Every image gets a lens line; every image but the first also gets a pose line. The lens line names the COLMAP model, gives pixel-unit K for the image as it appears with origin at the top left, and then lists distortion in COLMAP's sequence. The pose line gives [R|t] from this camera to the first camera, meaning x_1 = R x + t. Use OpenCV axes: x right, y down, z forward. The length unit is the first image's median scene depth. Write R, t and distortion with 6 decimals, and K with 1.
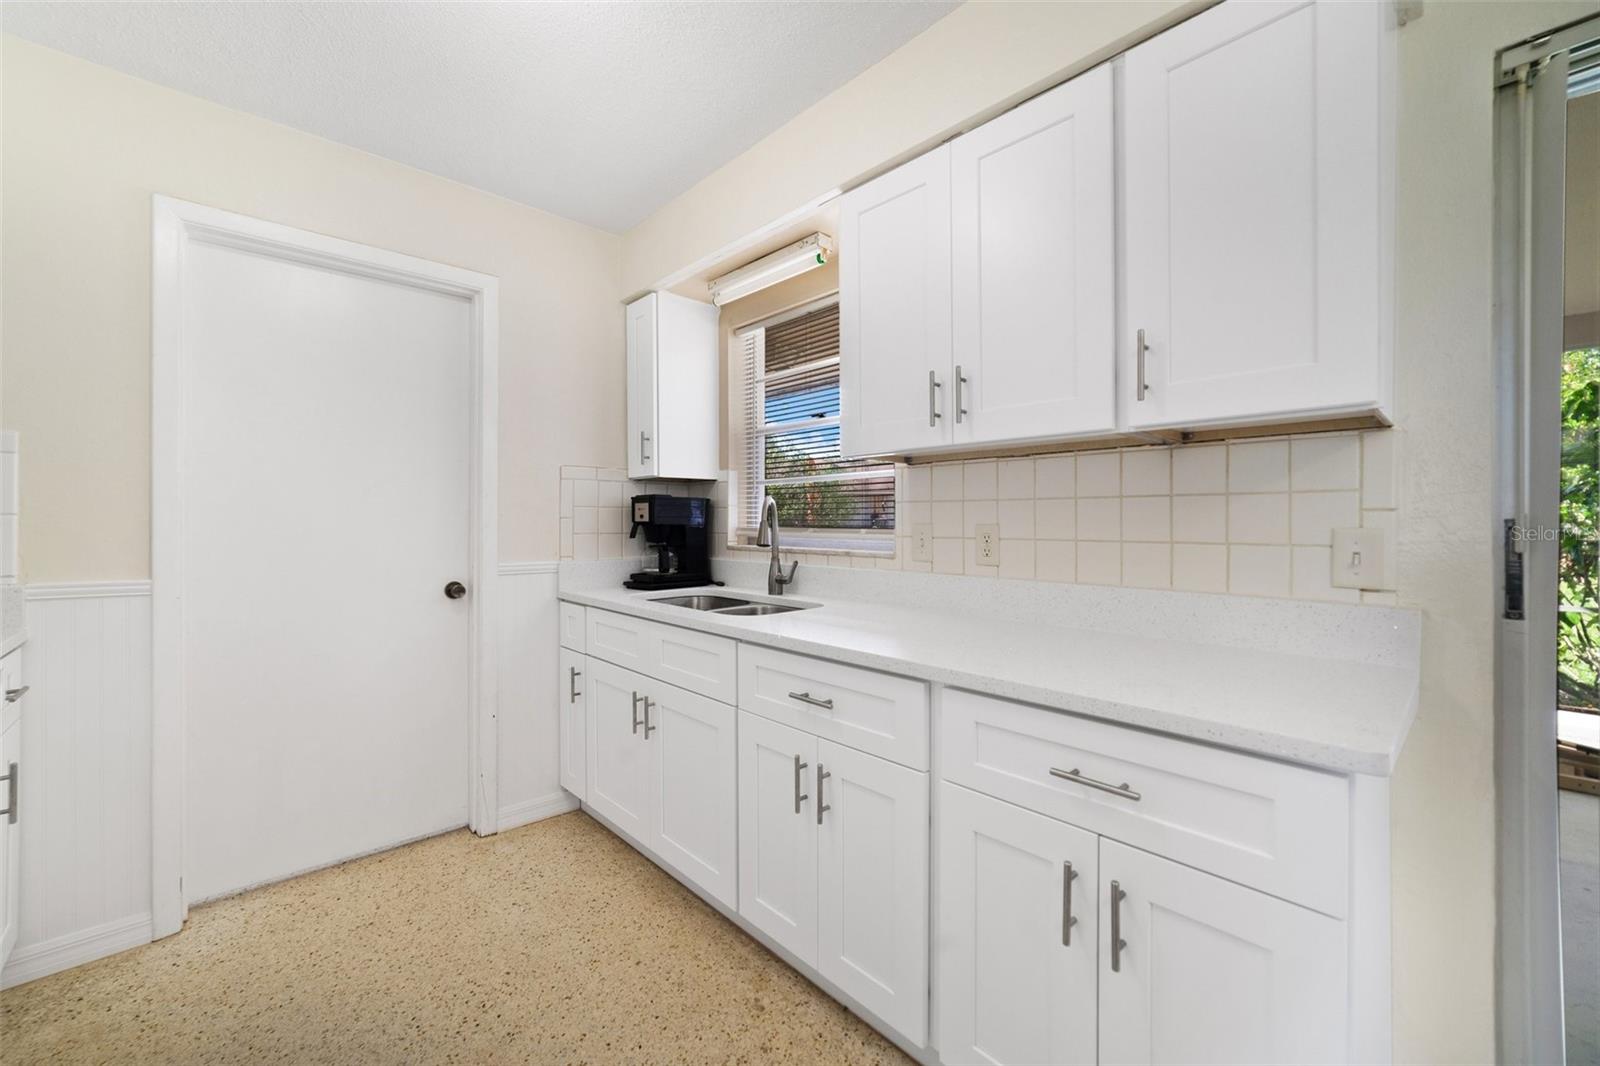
lens RADIAL K [[631.5, 0, 788.4], [0, 631.5, 523.6], [0, 0, 1]] dist [-0.023246, 0.007937]
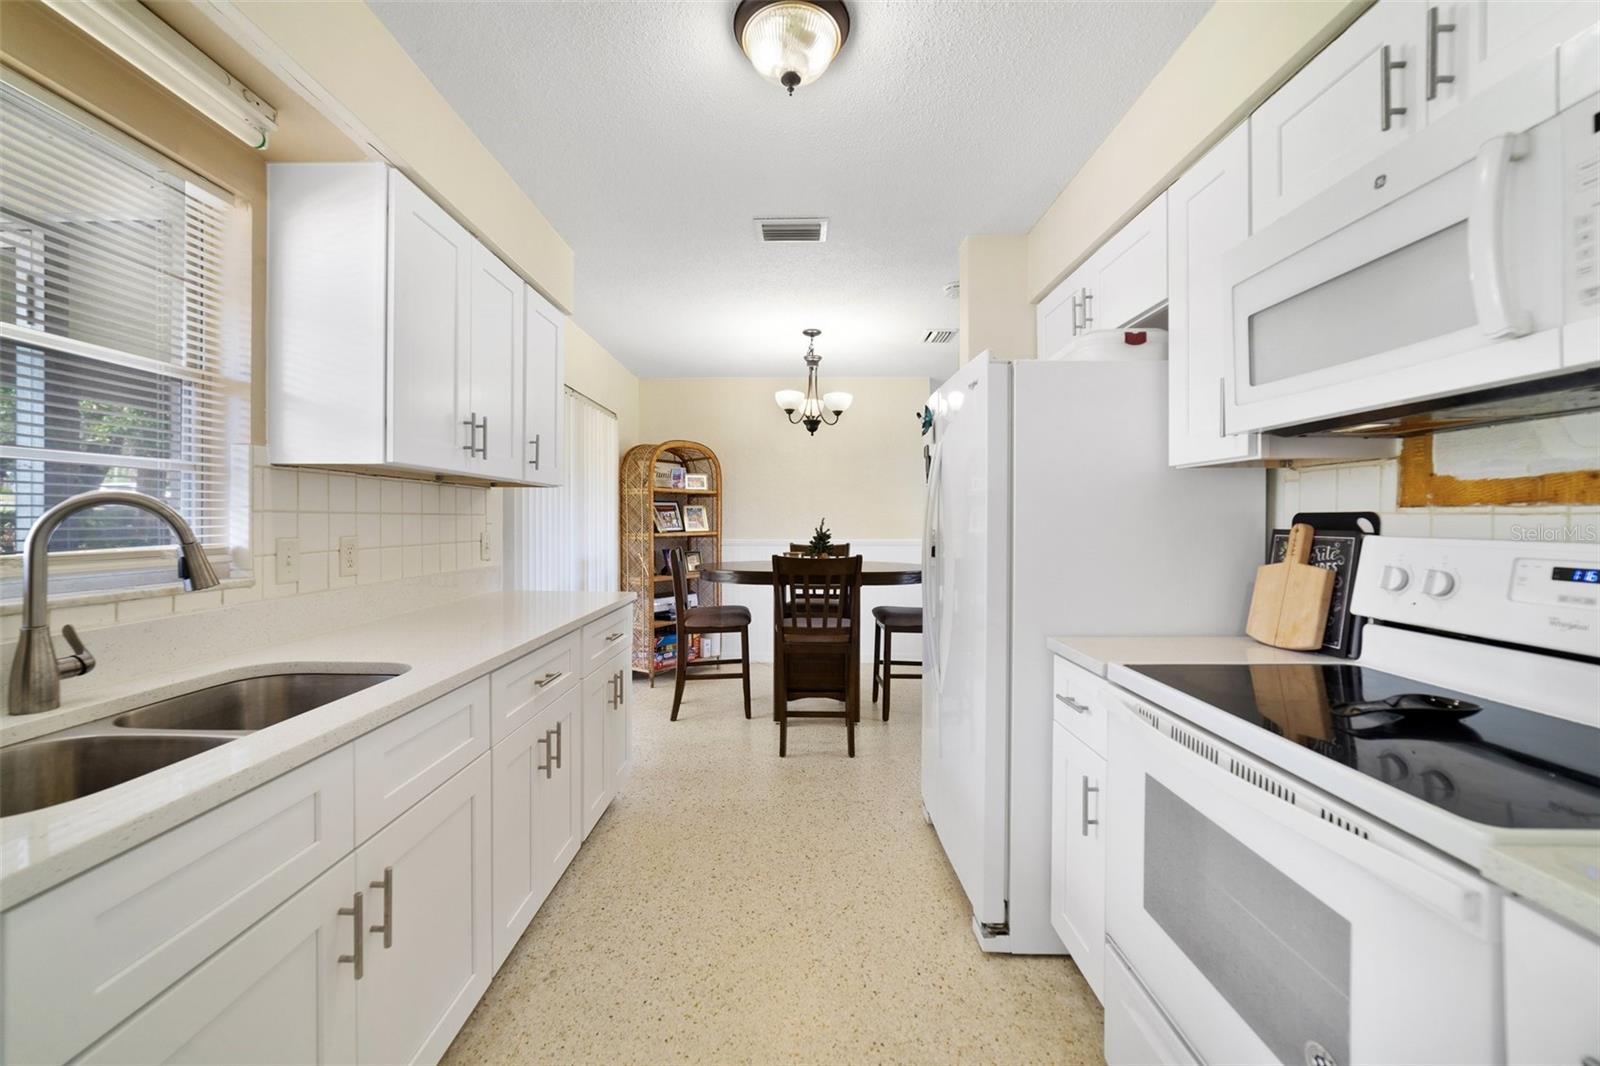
lens RADIAL K [[631.5, 0, 788.4], [0, 631.5, 523.6], [0, 0, 1]] dist [-0.023246, 0.007937]
pose [[-0.727741, -0.006307, 0.685824, -0.784562], [0.000036, 0.999957, 0.009234, -0.024710], [-0.685853, 0.006745, -0.727709, 1.073565]]
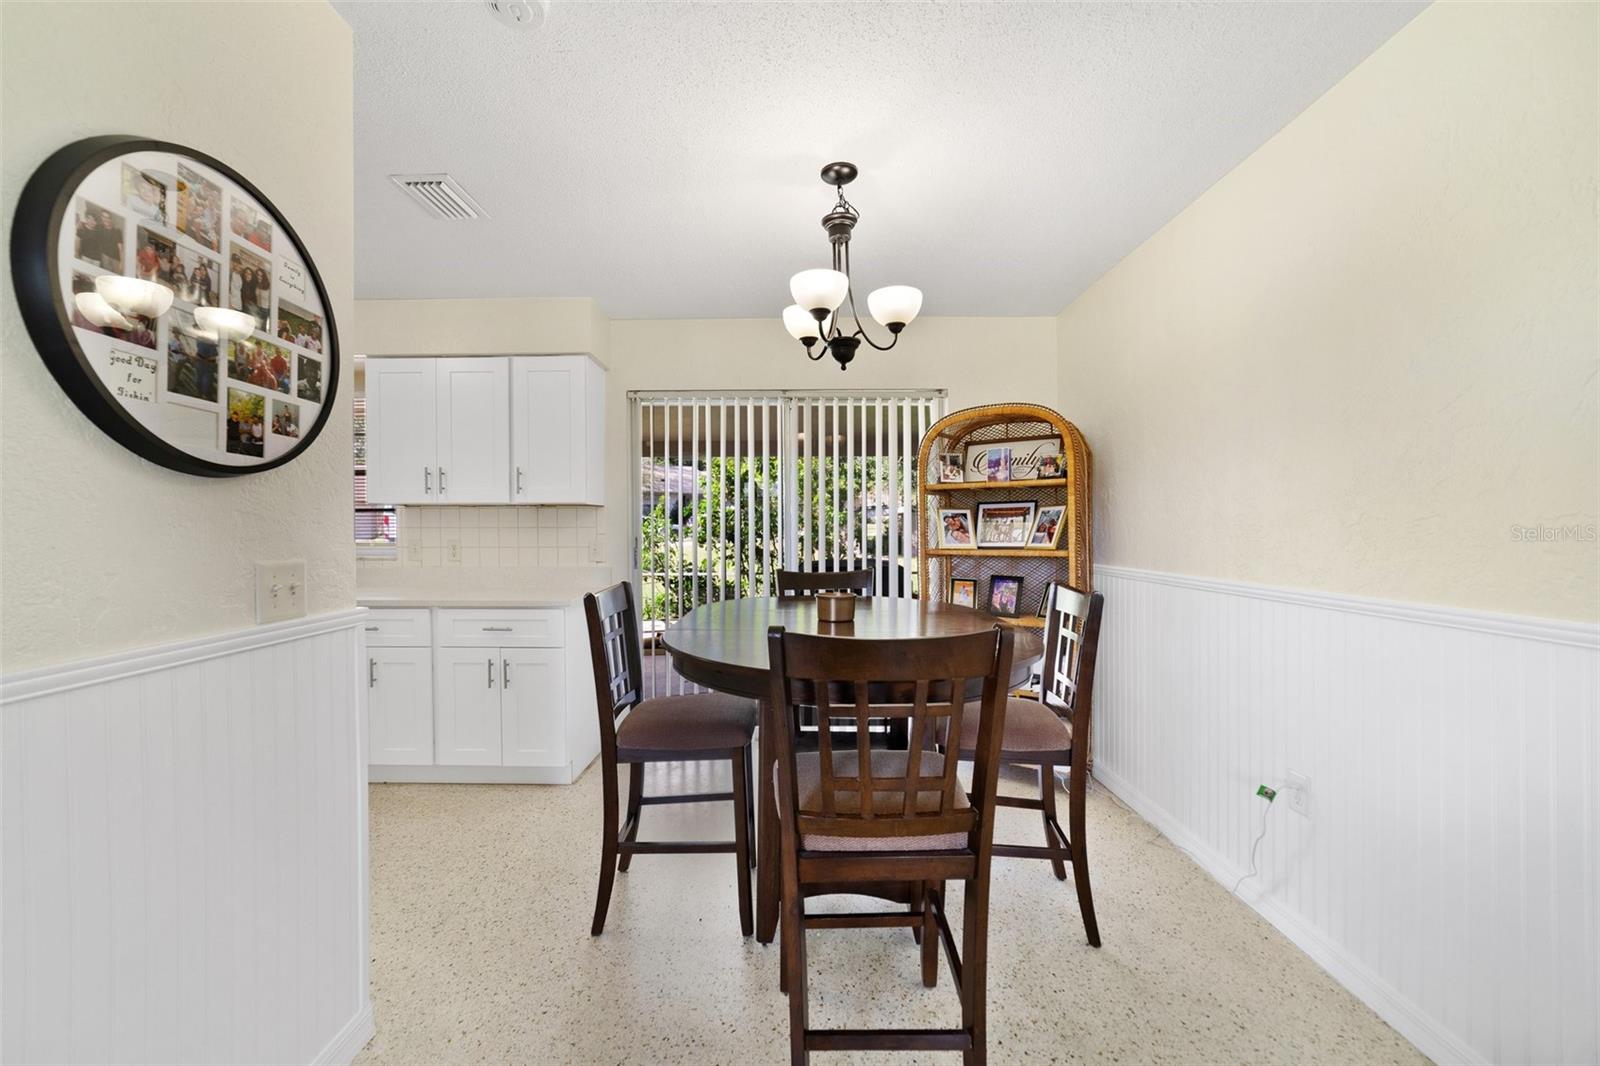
lens RADIAL K [[623.6, 0, 789.0], [0, 623.6, 536.2], [0, 0, 1]] dist [-0.024992, 0.007377]
pose [[0.687025, -0.012054, 0.726534, -0.315610], [0.006395, 0.999924, 0.010543, -0.020578], [-0.726606, -0.002597, 0.687049, -0.922591]]
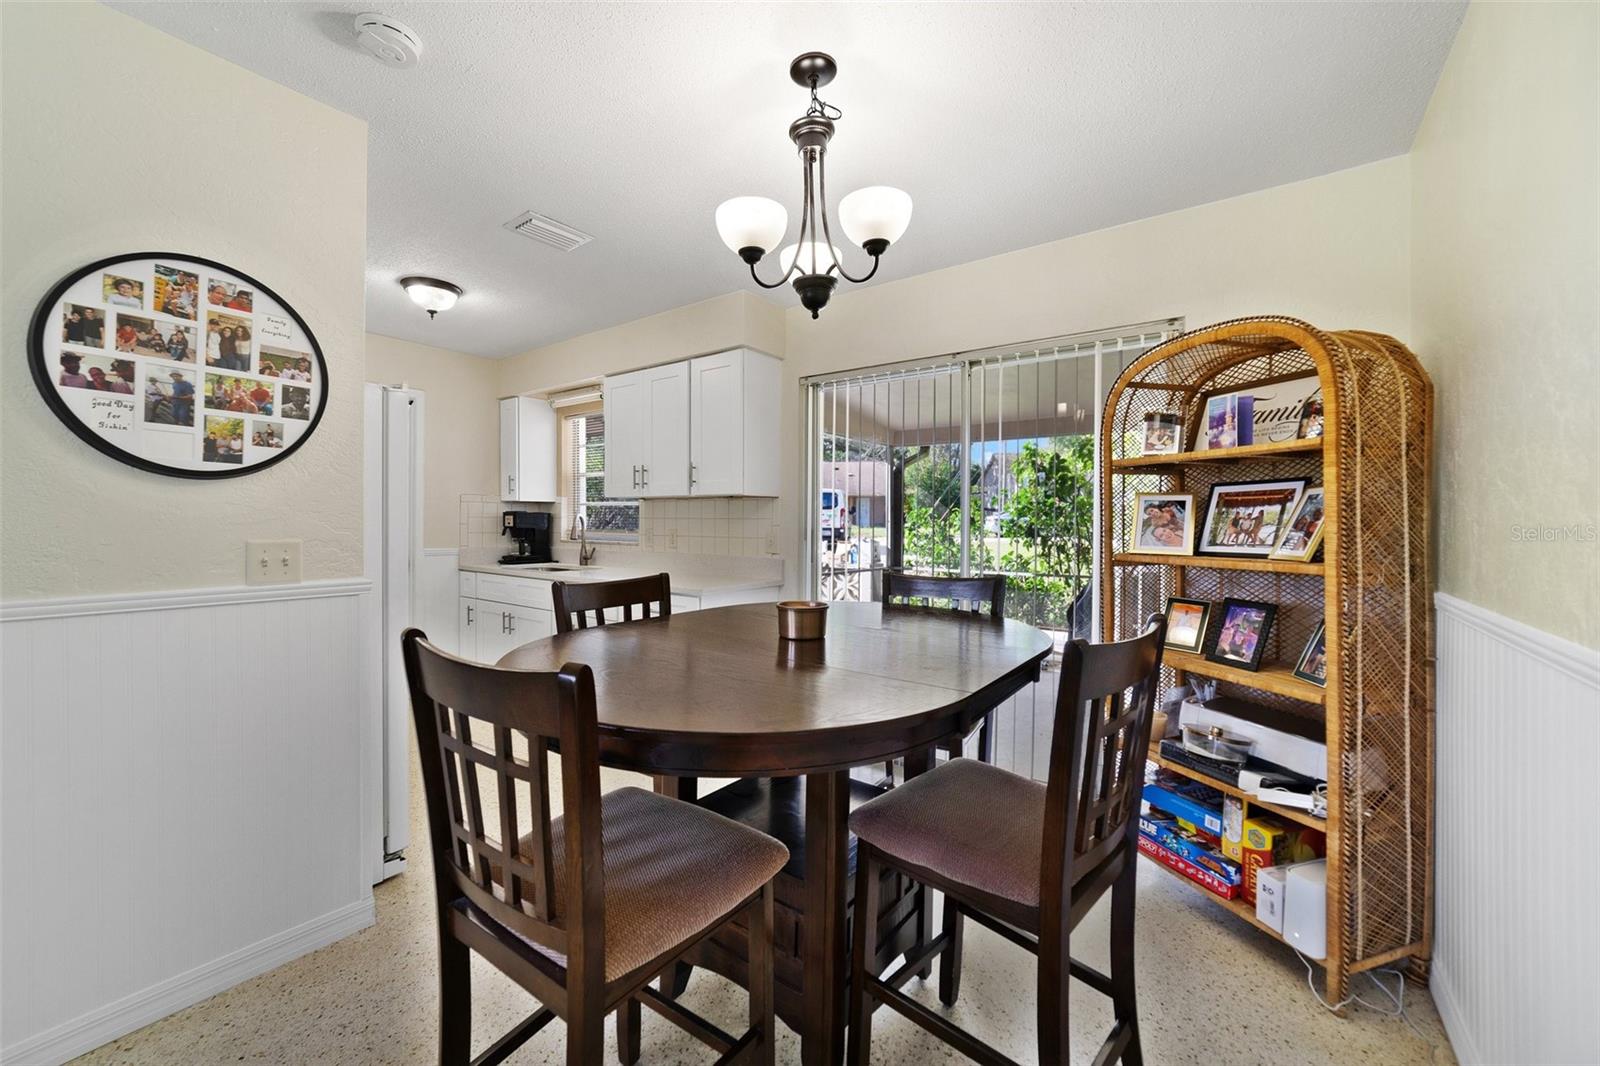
lens RADIAL K [[631.5, 0, 788.4], [0, 631.5, 523.6], [0, 0, 1]] dist [-0.023246, 0.007937]
pose [[0.984134, 0.003994, 0.177380, 0.275902], [-0.004261, 0.999990, 0.001124, -0.019230], [-0.177373, -0.001862, 0.984142, -1.067440]]
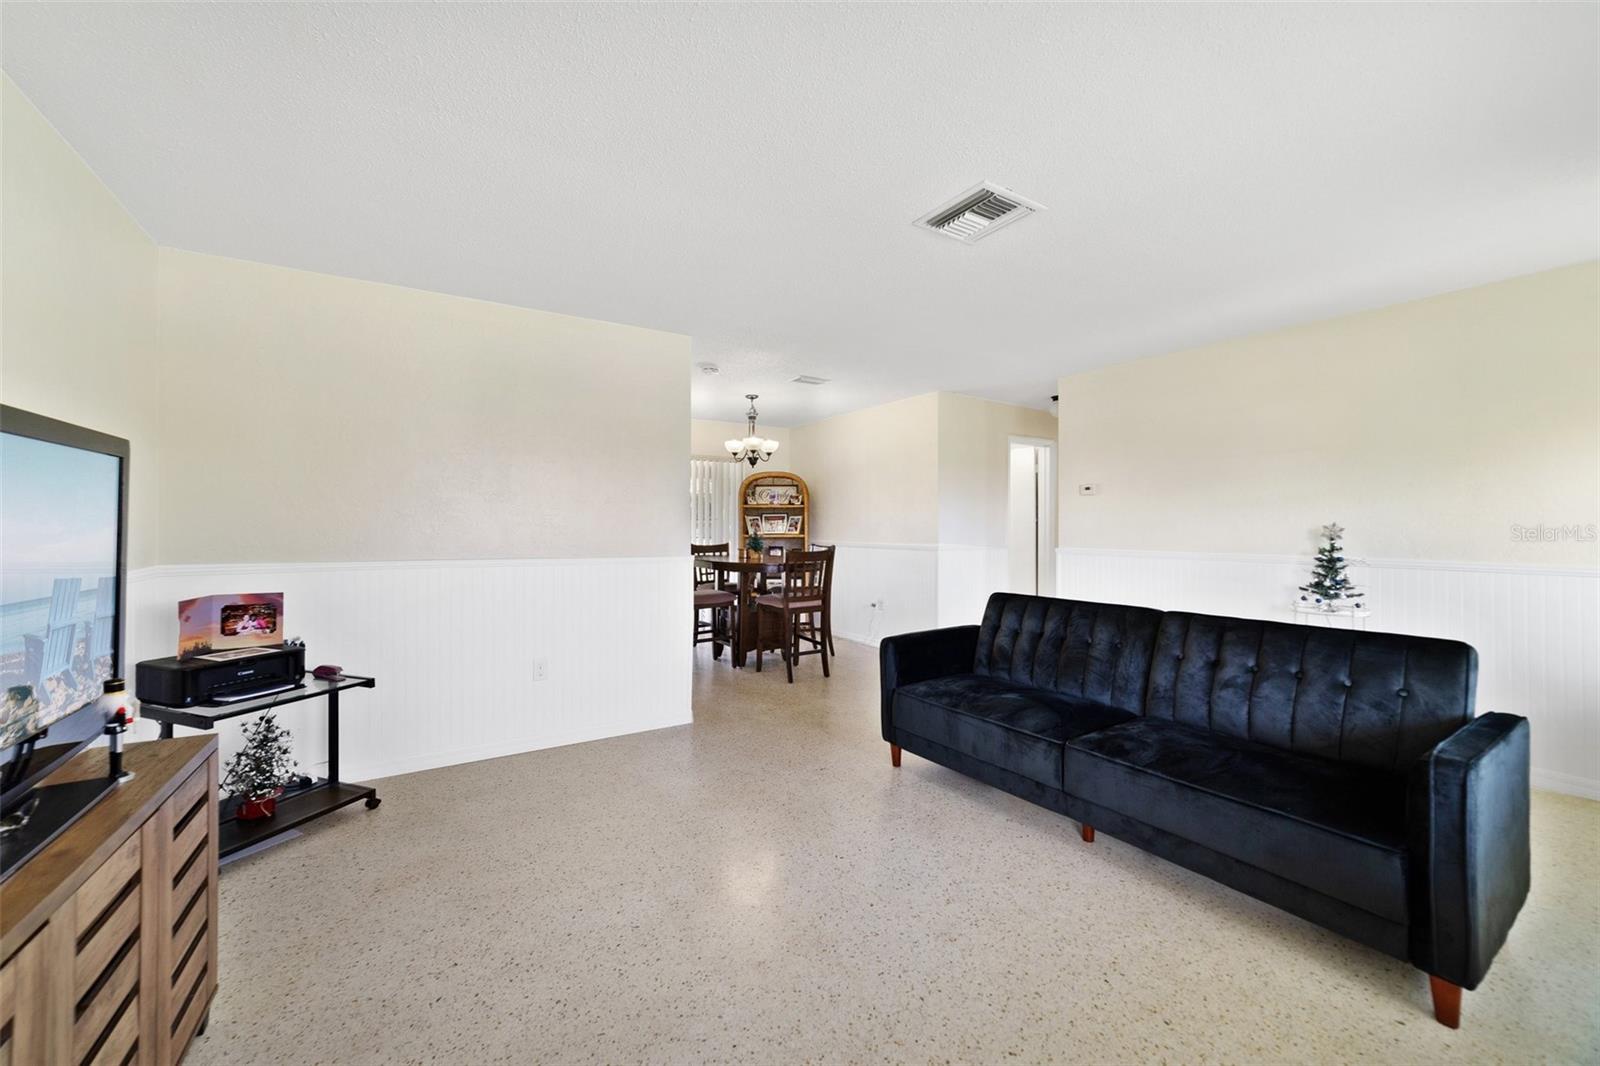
lens RADIAL K [[621.0, 0, 793.6], [0, 621.0, 526.9], [0, 0, 1]] dist [-0.017999, 0.008158]
pose [[0.169745, -0.005508, 0.985473, -2.140633], [0.000212, 0.999985, 0.005553, -0.029629], [-0.985488, -0.000733, 0.169743, -0.945620]]
